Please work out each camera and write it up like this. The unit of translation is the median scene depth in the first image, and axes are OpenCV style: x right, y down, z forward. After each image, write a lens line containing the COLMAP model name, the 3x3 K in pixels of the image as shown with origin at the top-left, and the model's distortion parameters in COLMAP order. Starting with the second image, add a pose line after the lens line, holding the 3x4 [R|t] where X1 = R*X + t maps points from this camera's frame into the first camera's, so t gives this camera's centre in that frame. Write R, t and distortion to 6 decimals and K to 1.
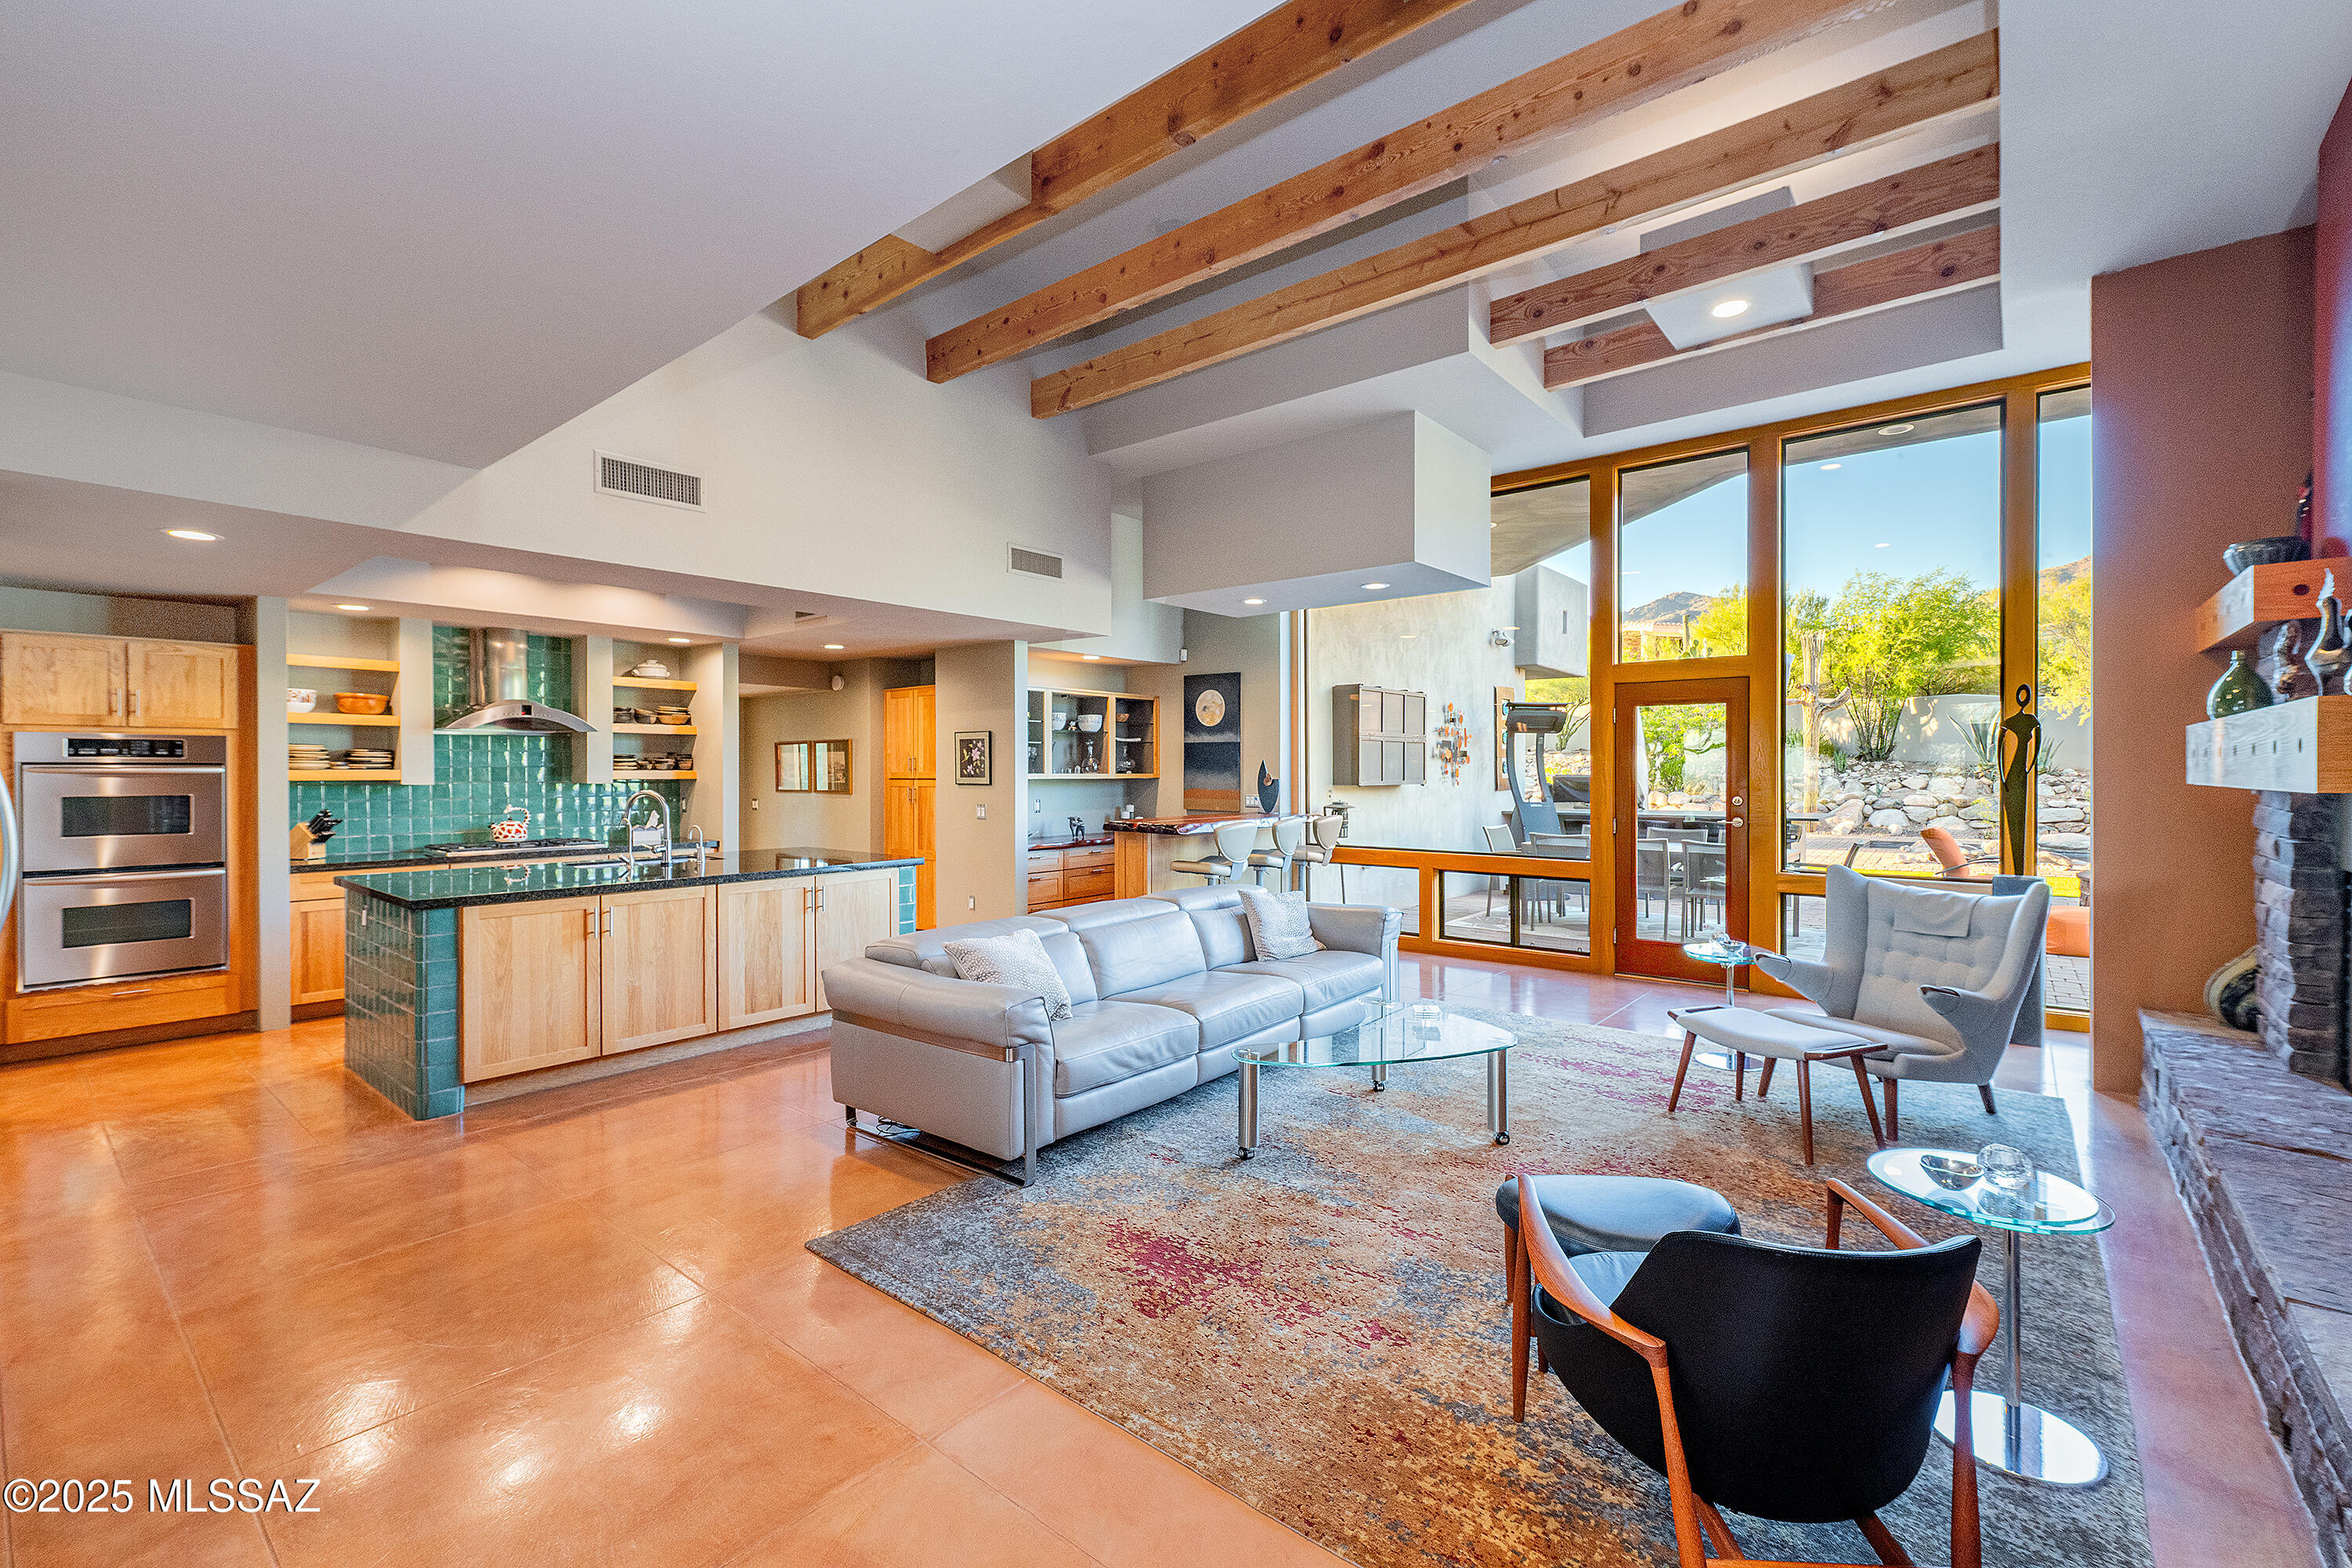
lens RADIAL K [[1006.7, 0, 1170.6], [0, 1006.7, 774.7], [0, 0, 1]] dist [0.000068, 0.000003]
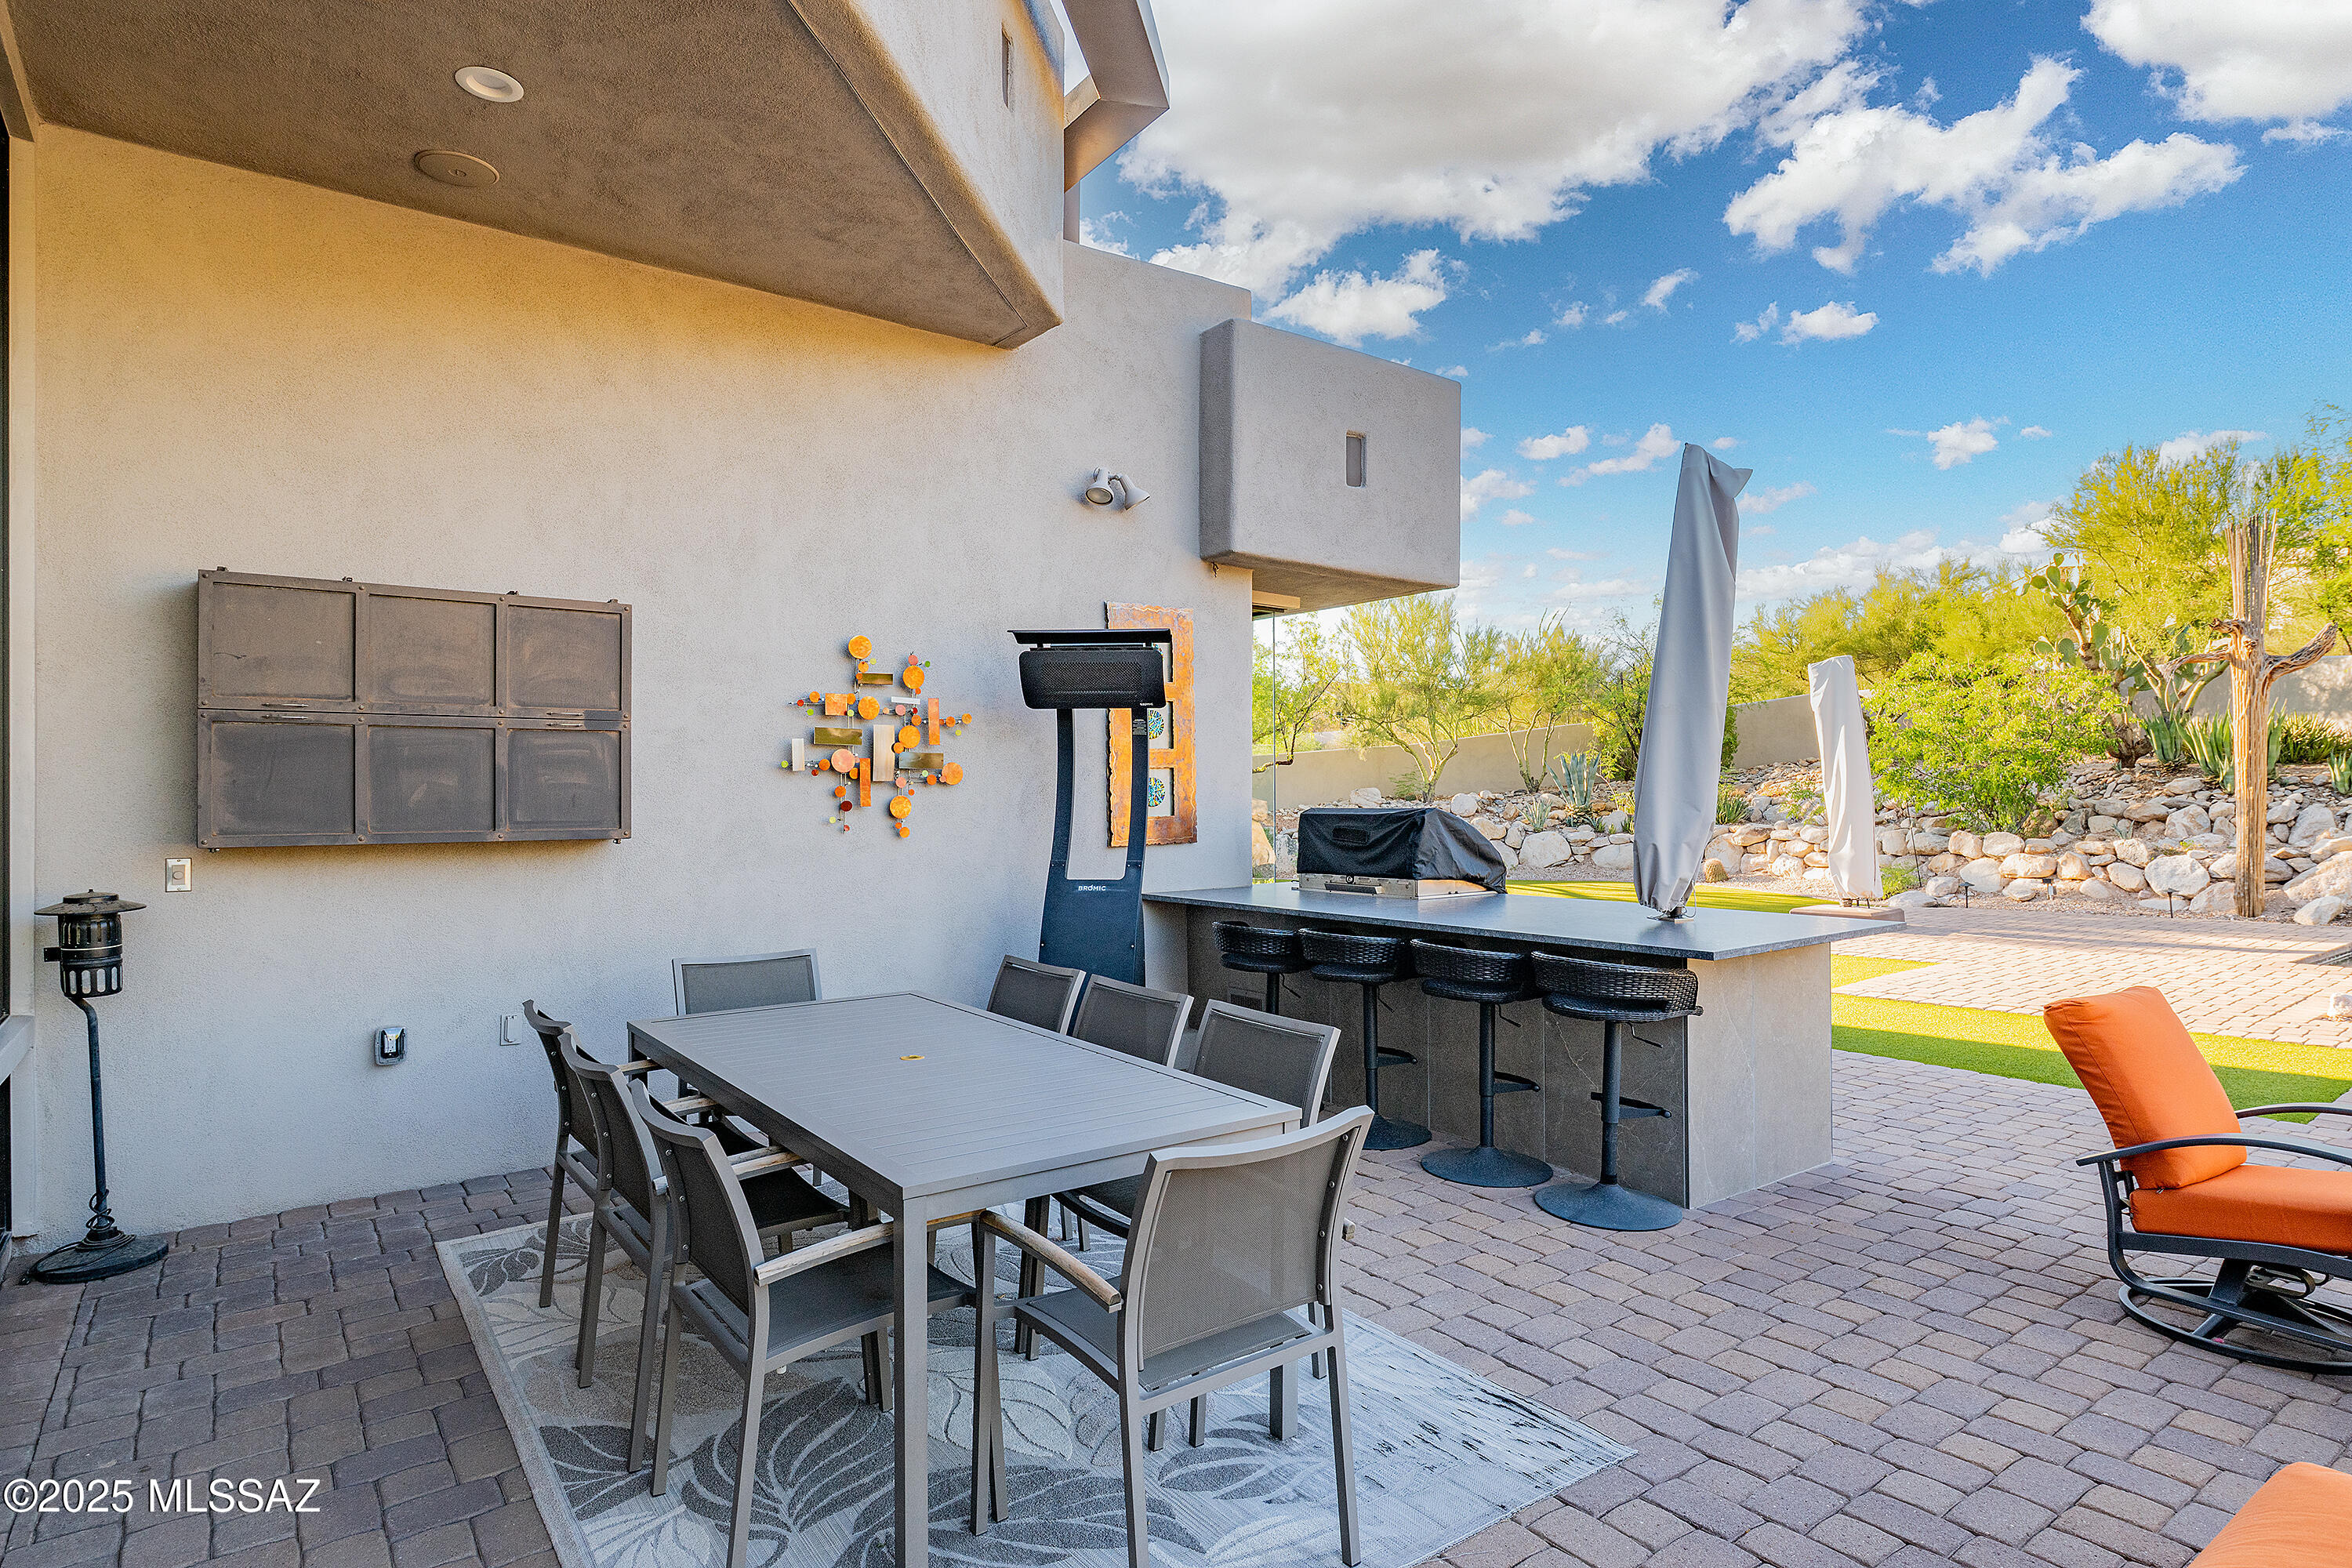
lens RADIAL K [[1249.4, 0, 1176.8], [0, 1249.4, 787.6], [0, 0, 1]] dist [-0.001849, 0.000041]
pose [[0.972445, -0.008587, -0.232974, 0.666817], [0.006556, 0.999933, -0.009490, -0.004946], [0.233040, 0.007701, 0.972437, 0.683615]]
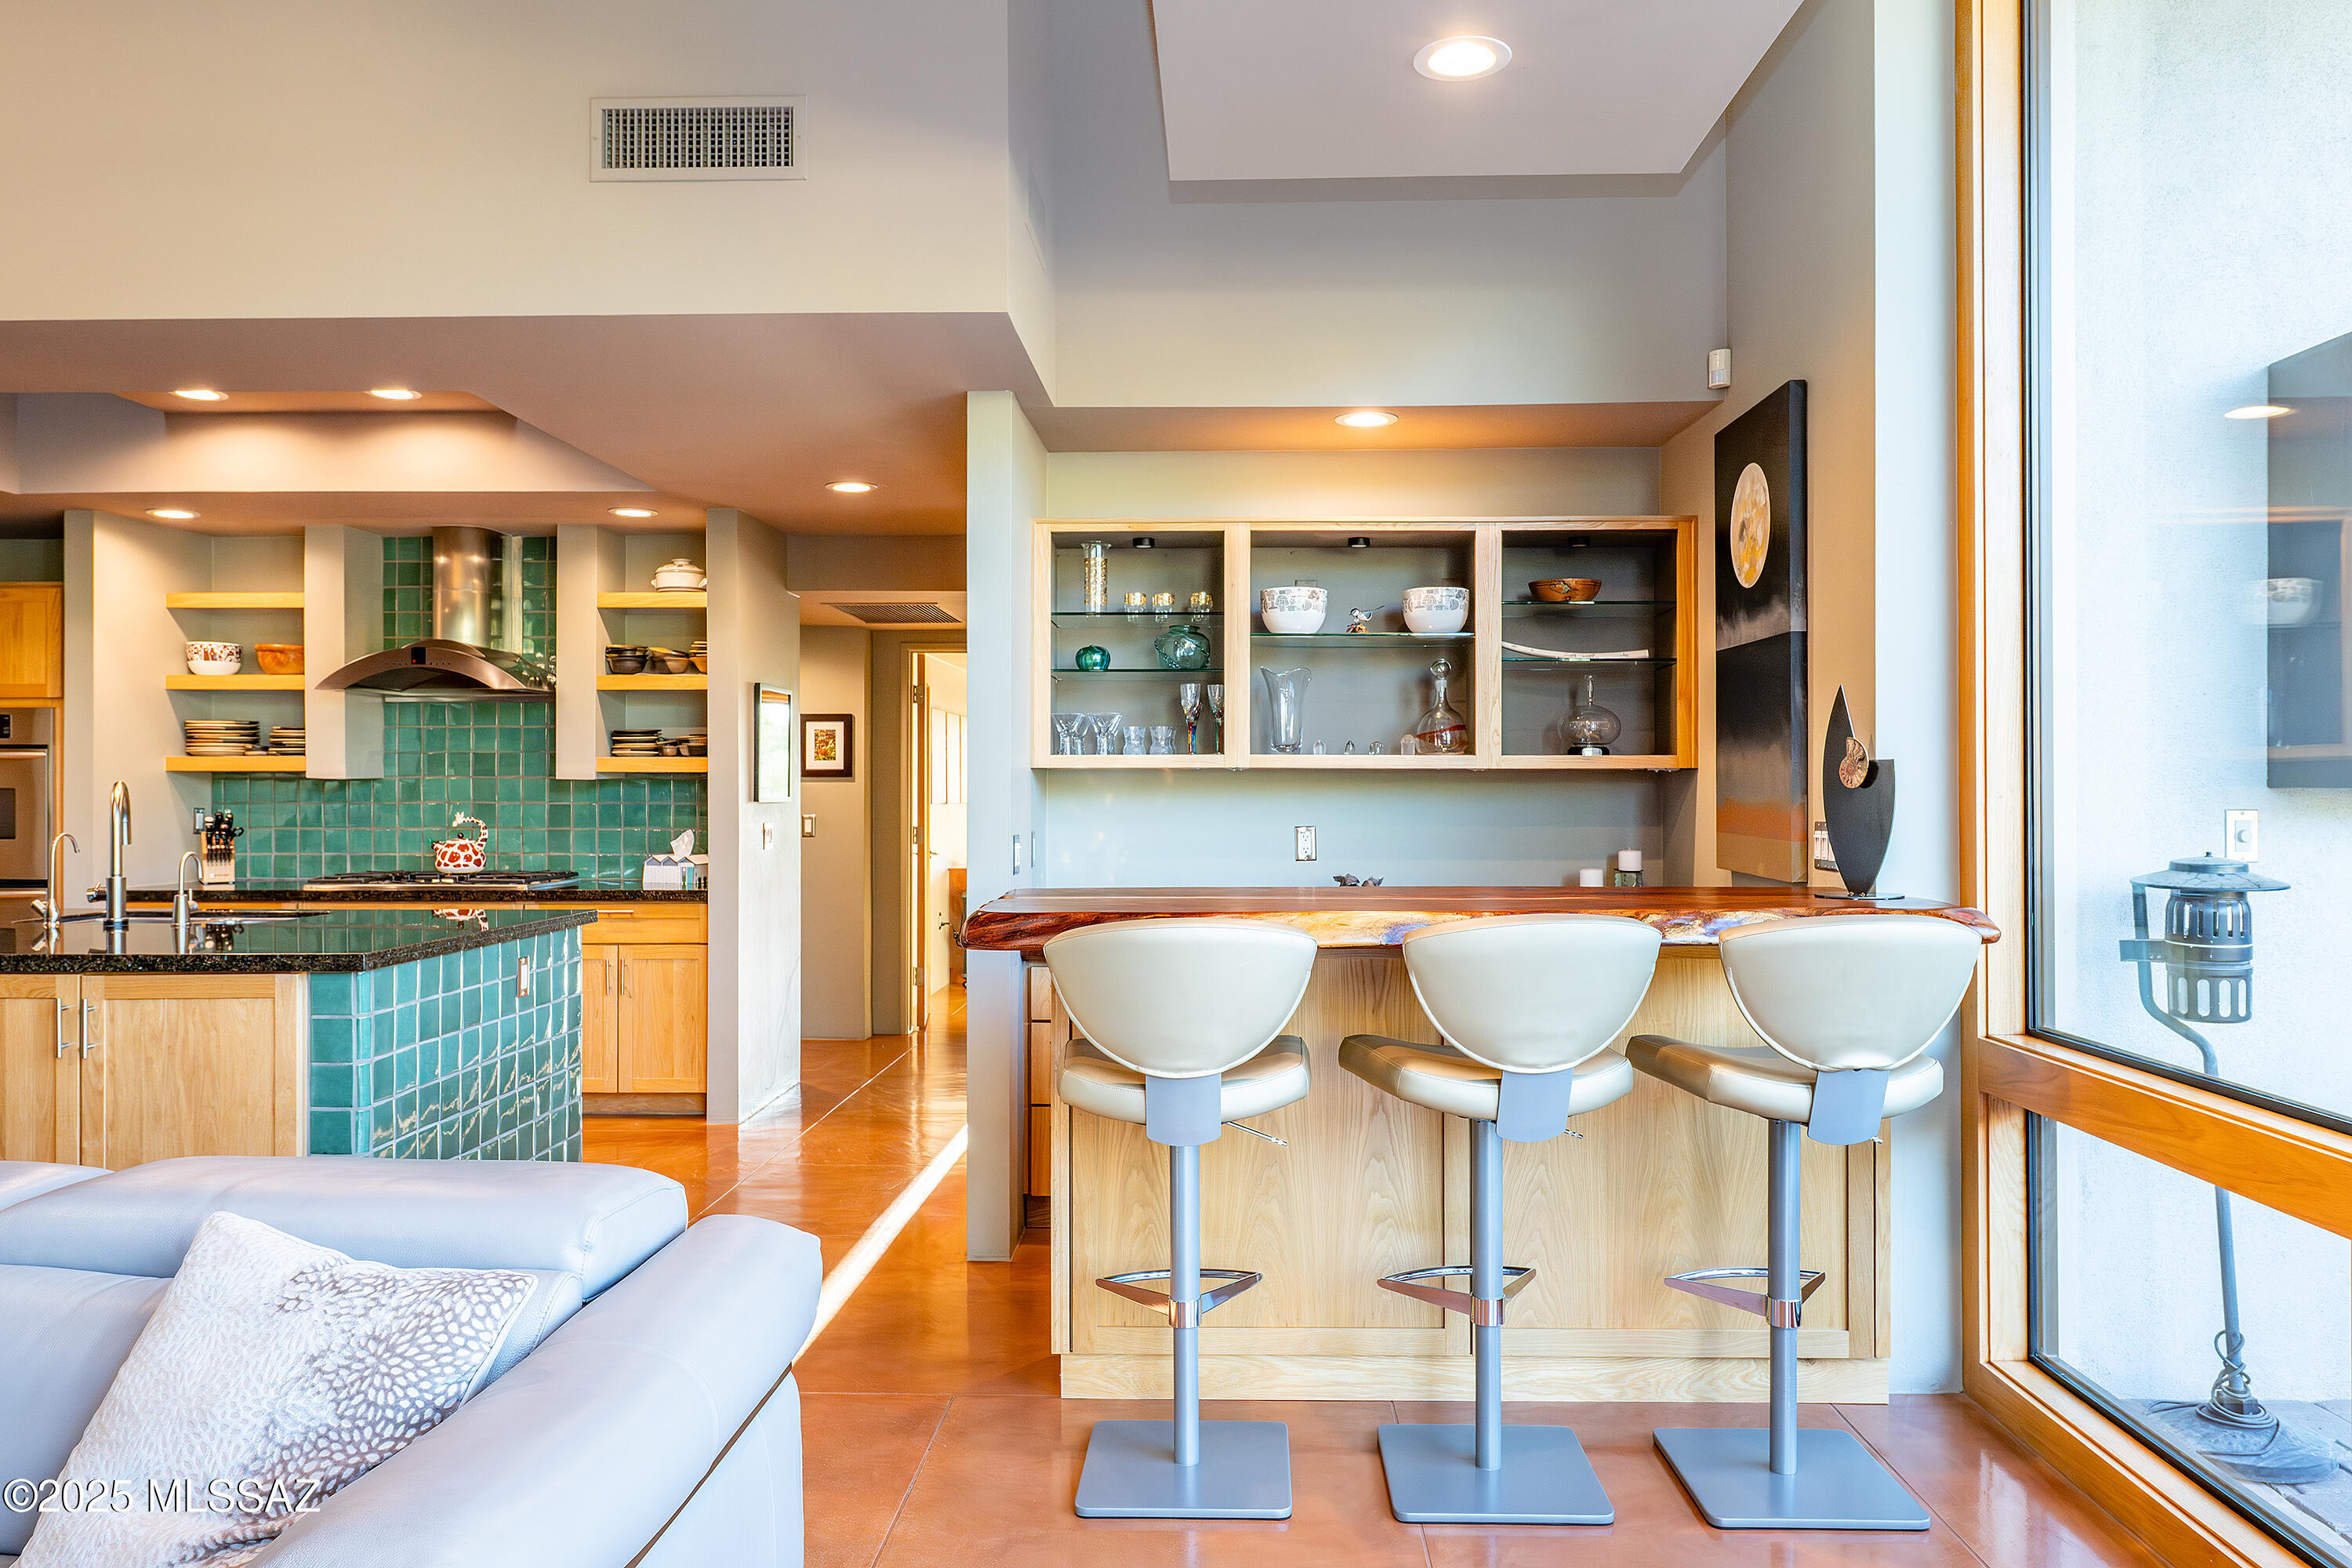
lens RADIAL K [[1593.0, 0, 1176.0], [0, 1593.0, 784.0], [0, 0, 1]] dist [-0.004070, 0.001269]
pose [[0.612267, -0.001260, -0.790650, 0.316969], [-0.005519, 0.999968, -0.005868, 0.012953], [0.790632, 0.007956, 0.612240, 0.620685]]
